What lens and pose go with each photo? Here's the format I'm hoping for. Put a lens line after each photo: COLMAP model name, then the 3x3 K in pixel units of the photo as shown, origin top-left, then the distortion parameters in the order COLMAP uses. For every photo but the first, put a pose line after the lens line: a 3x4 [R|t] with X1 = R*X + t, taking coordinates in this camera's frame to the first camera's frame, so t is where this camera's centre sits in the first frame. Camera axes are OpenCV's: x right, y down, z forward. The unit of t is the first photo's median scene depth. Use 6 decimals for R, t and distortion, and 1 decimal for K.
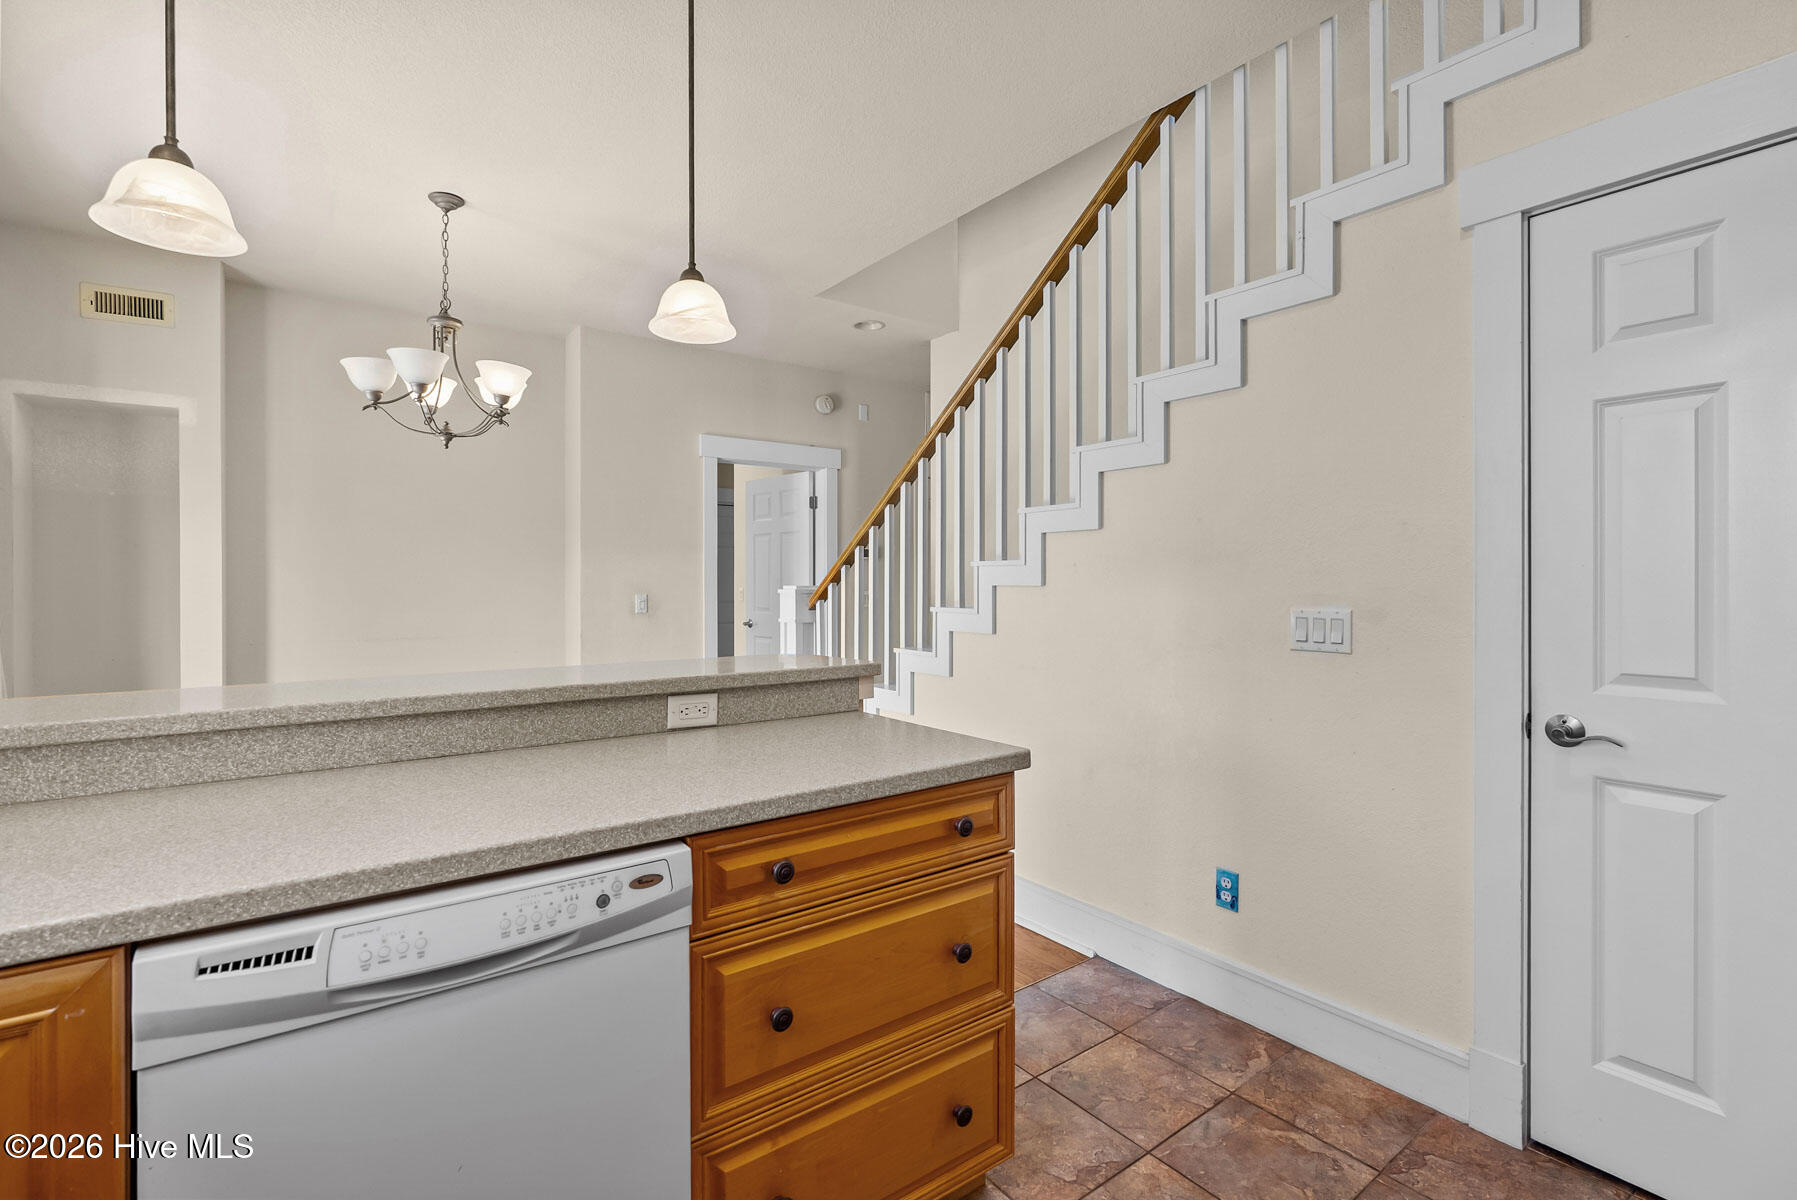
lens RADIAL K [[819.2, 0, 899.6], [0, 819.2, 584.0], [0, 0, 1]] dist [-0.013337, 0.004478]
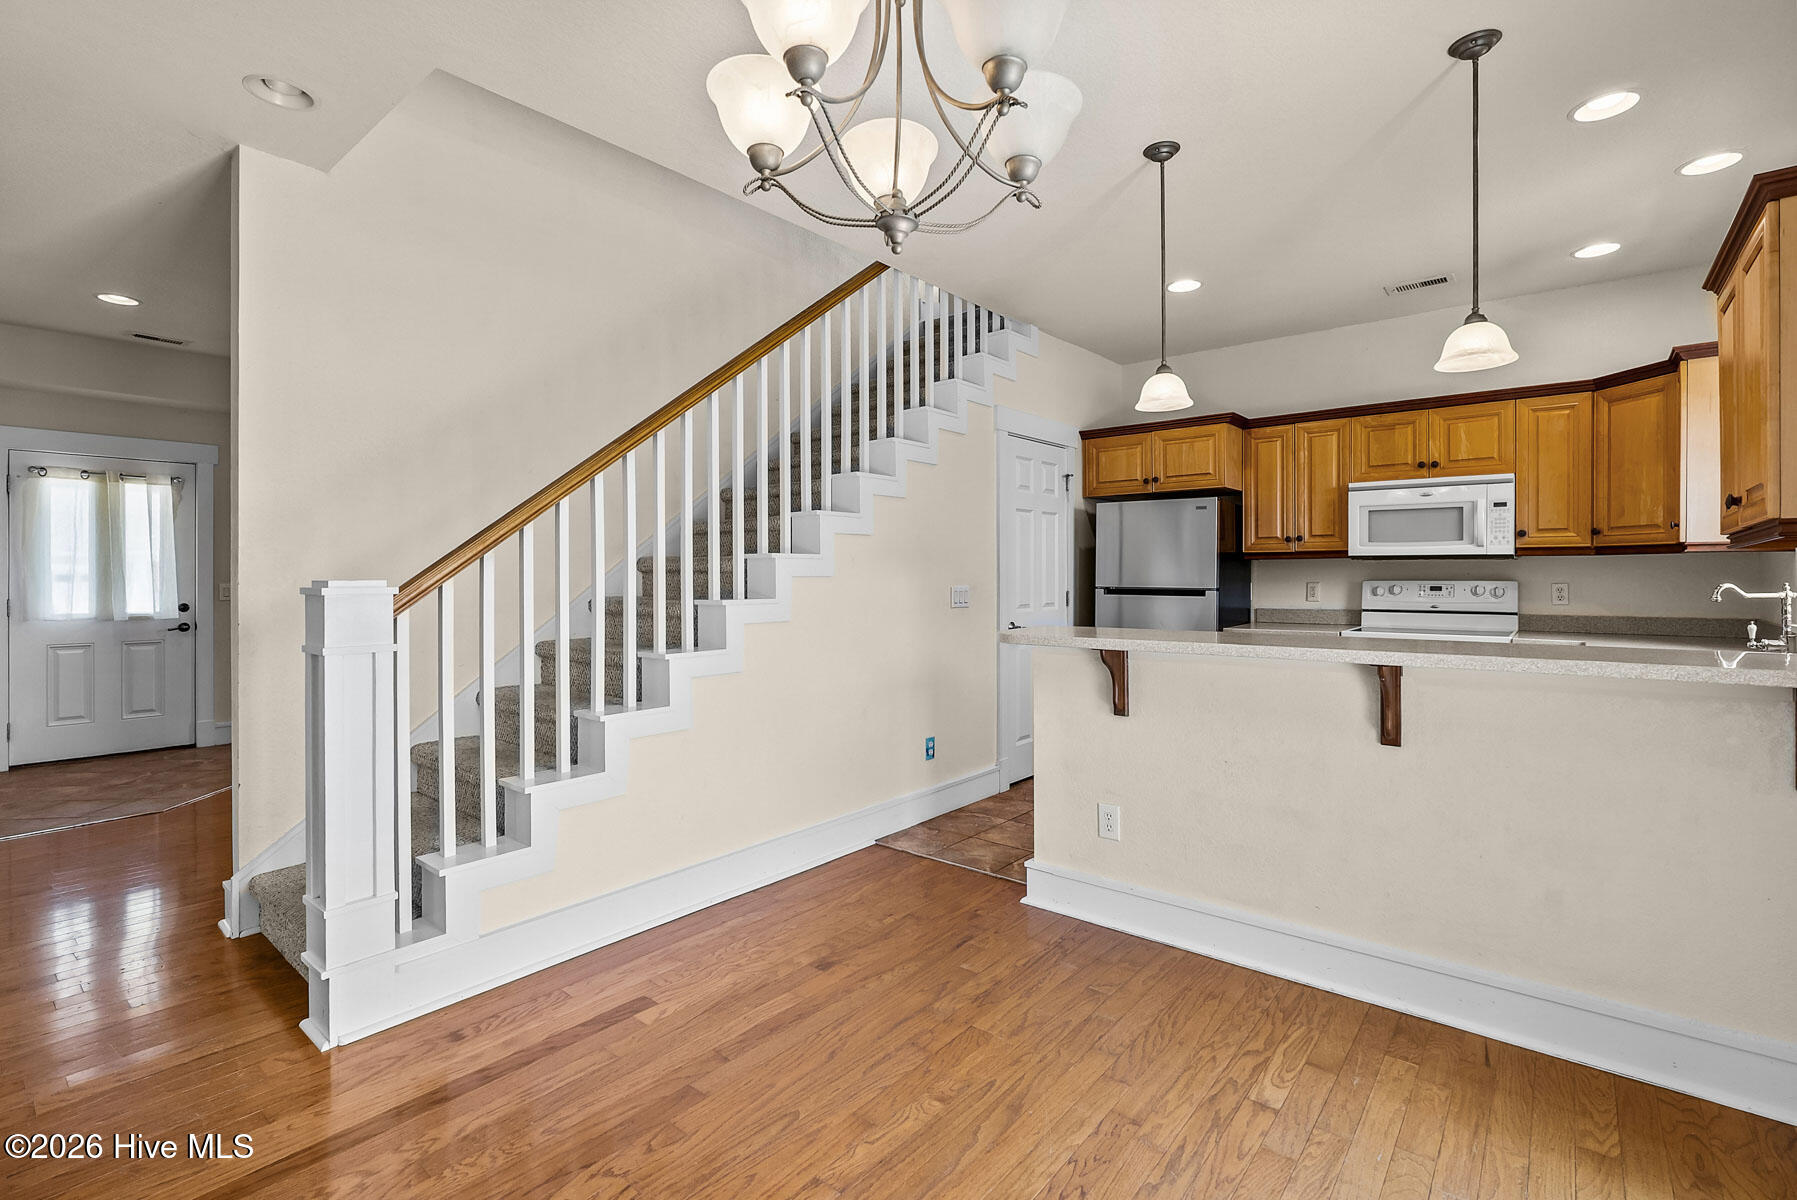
lens RADIAL K [[819.2, 0, 909.5], [0, 819.2, 573.9], [0, 0, 1]] dist [-0.013337, 0.004478]
pose [[-0.238329, 0.003738, 0.971177, -1.825320], [0.005865, 0.999980, -0.002410, 0.006611], [-0.971167, 0.005121, -0.238346, 2.055881]]
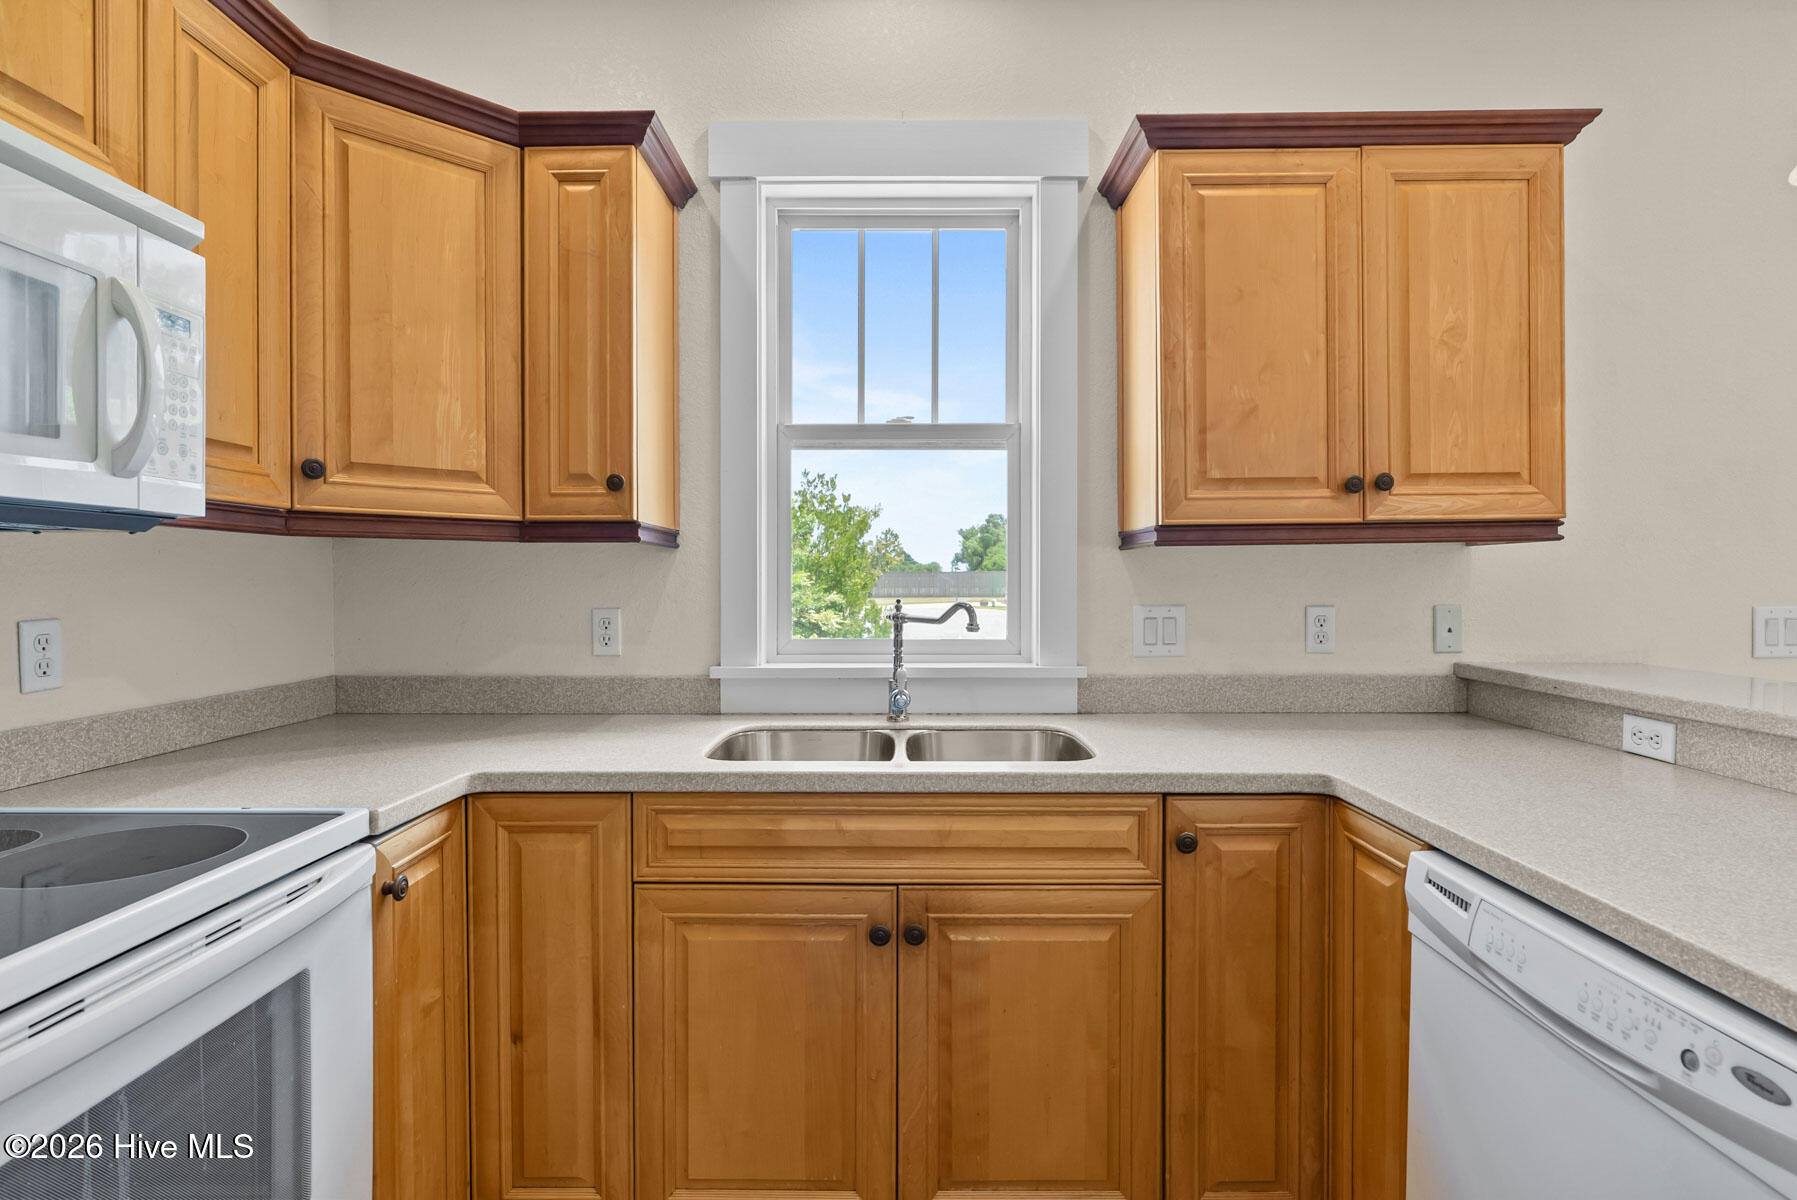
lens RADIAL K [[912.2, 0, 900.3], [0, 912.2, 589.8], [0, 0, 1]] dist [-0.010236, 0.003442]
pose [[-0.609061, 0.011673, -0.793038, 0.386883], [-0.000278, 0.999888, 0.014931, 0.001173], [0.793123, 0.009314, -0.608990, 0.612853]]
